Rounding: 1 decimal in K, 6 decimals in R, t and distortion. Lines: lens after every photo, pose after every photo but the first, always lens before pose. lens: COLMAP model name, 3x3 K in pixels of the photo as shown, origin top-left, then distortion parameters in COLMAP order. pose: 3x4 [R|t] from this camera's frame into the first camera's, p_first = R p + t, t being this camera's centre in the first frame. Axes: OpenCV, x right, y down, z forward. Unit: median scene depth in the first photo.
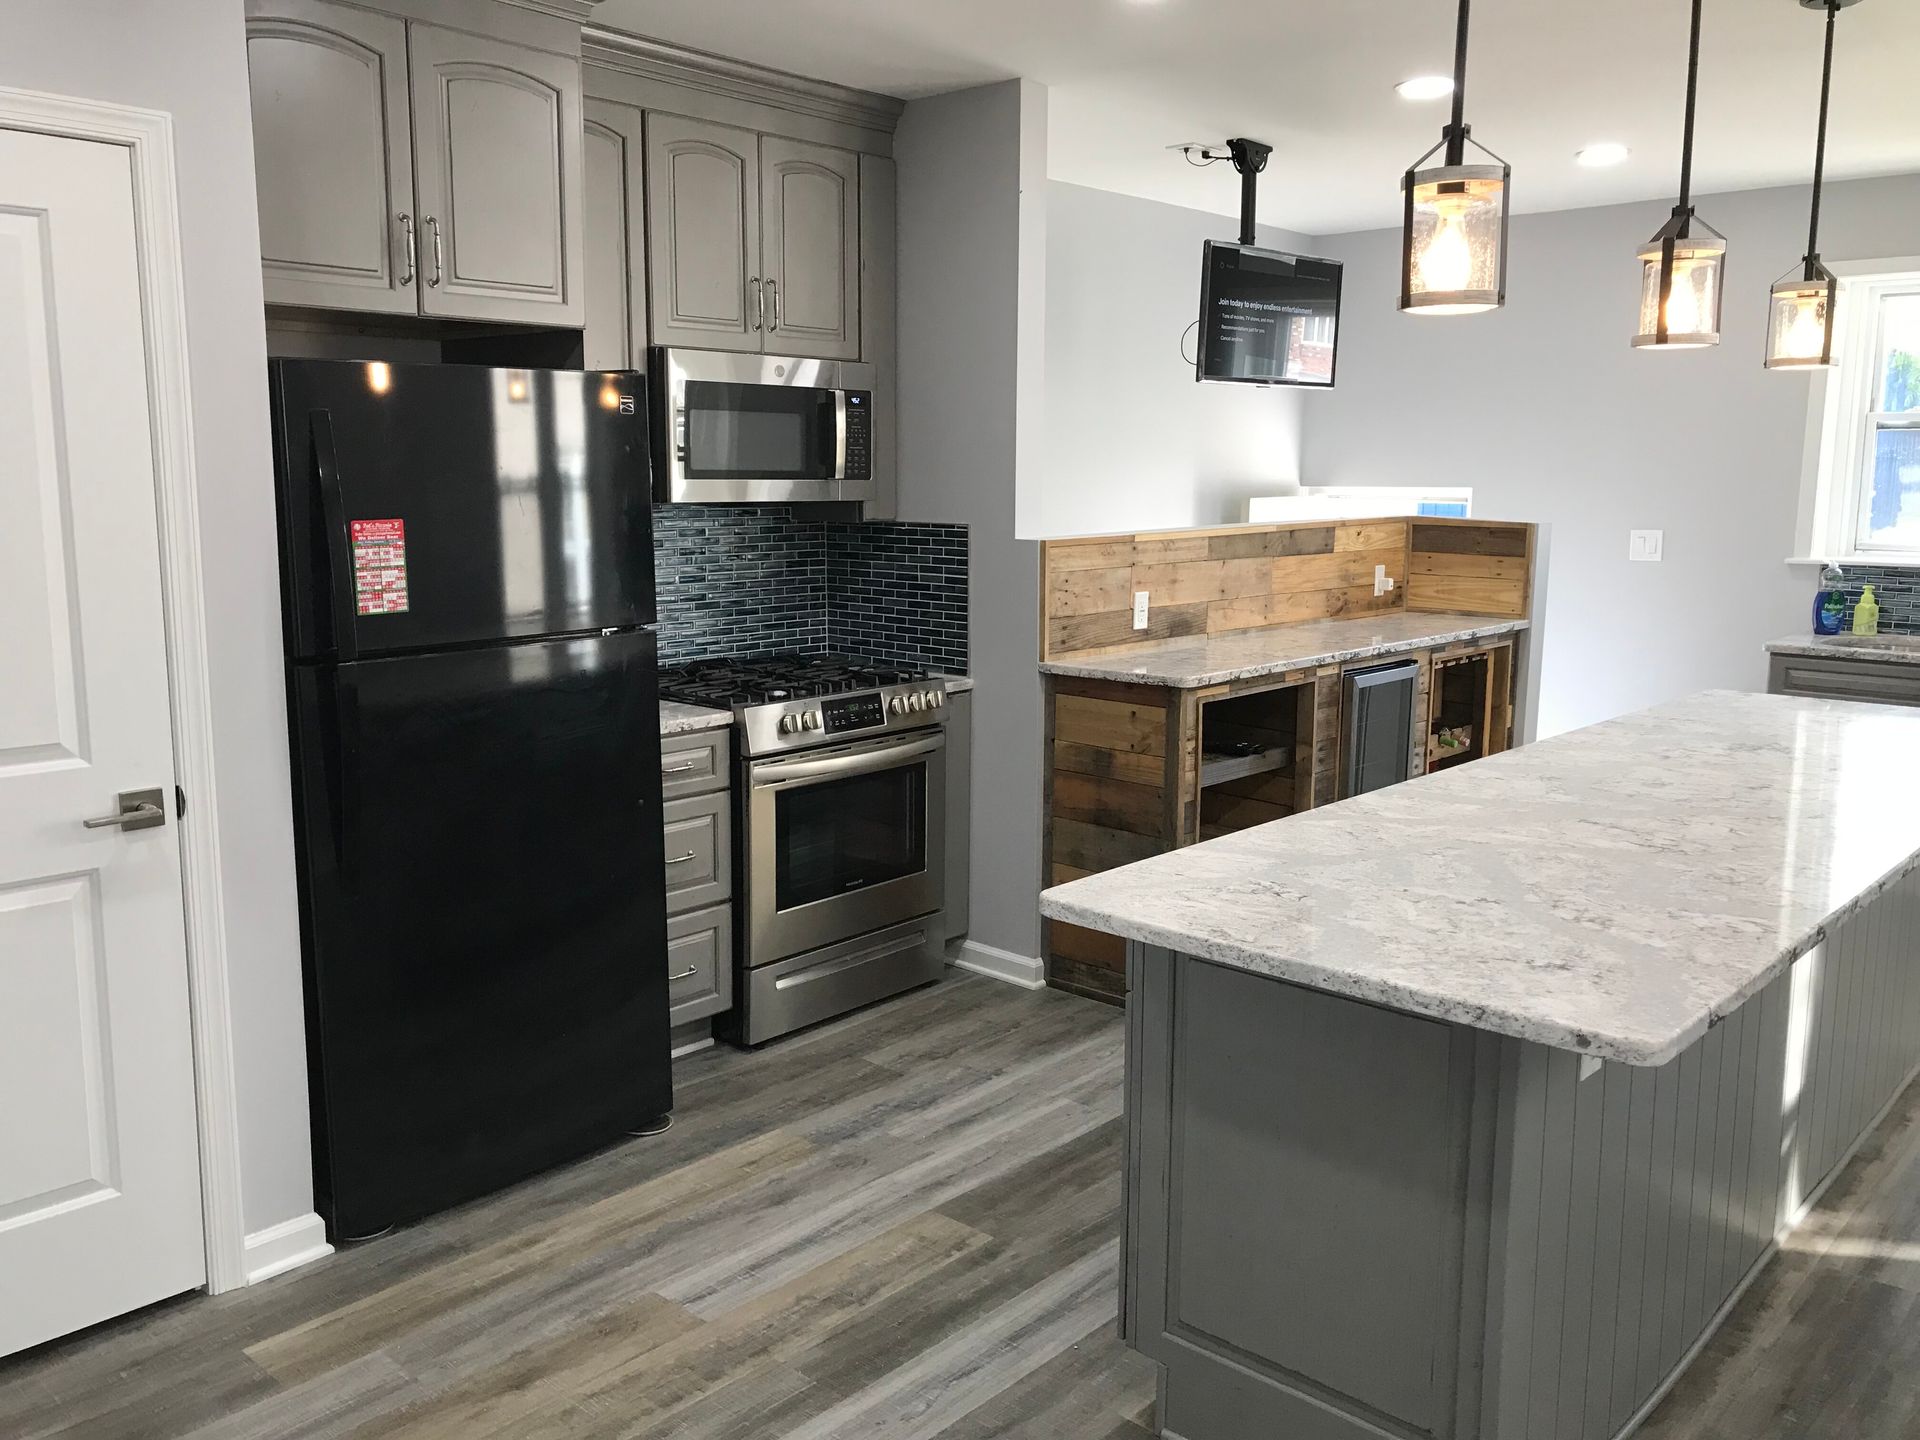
lens RADIAL K [[1571.5, 0, 960.6], [0, 1571.5, 722.8], [0, 0, 1]] dist [0.048310, -0.059207]
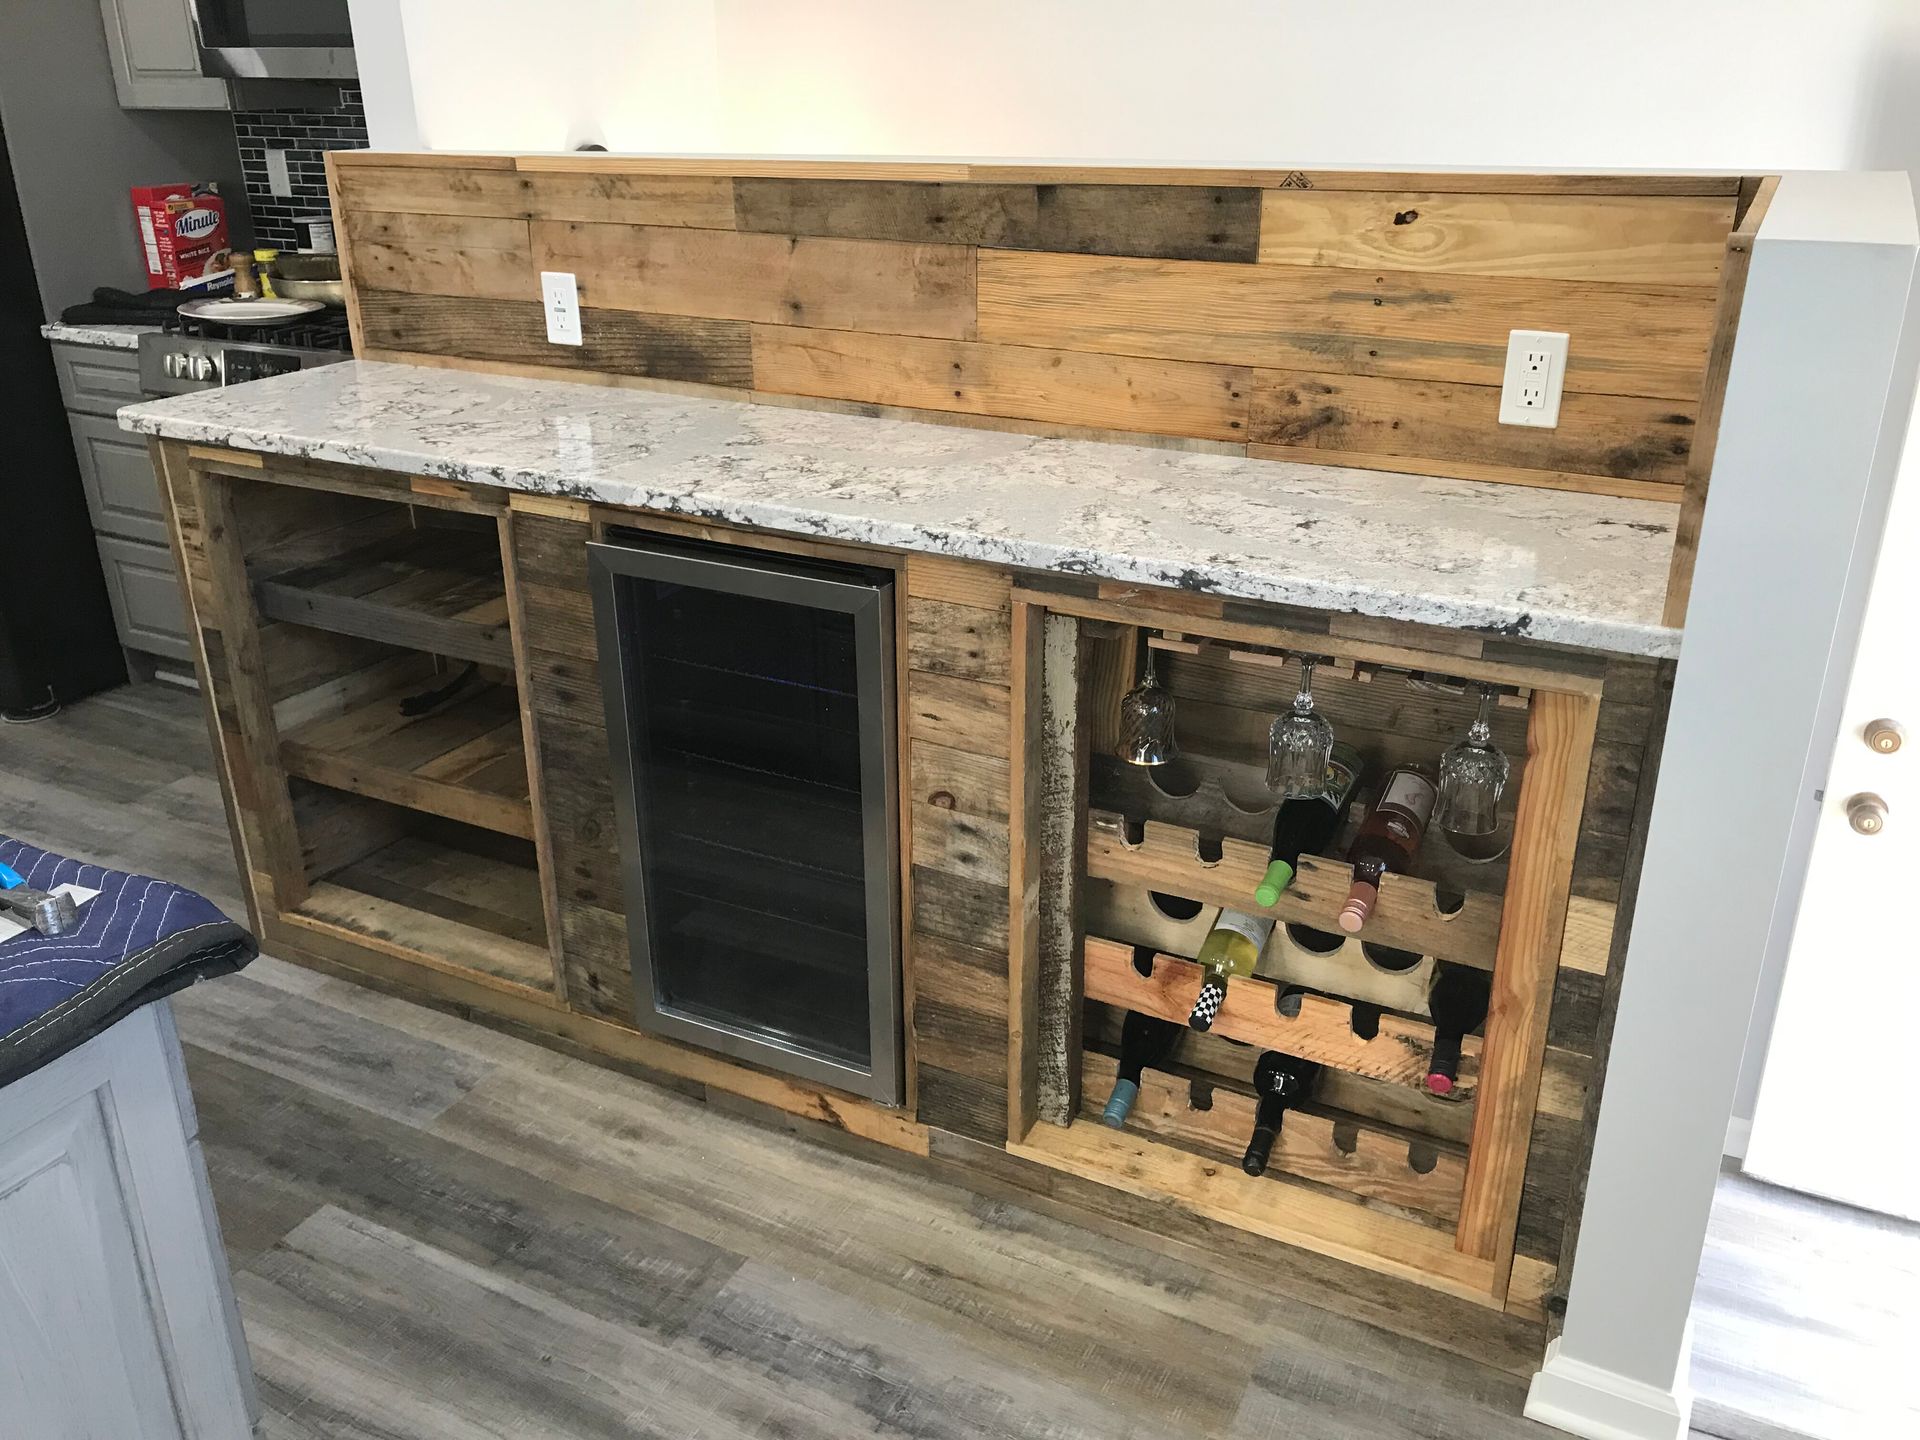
lens RADIAL K [[1571.5, 0, 961.2], [0, 1571.5, 706.8], [0, 0, 1]] dist [0.048310, -0.059207]
pose [[0.254659, 0.371076, -0.893001, 0.635780], [-0.146130, 0.927609, 0.343784, -0.141074], [0.955926, 0.042947, 0.290449, 0.921940]]
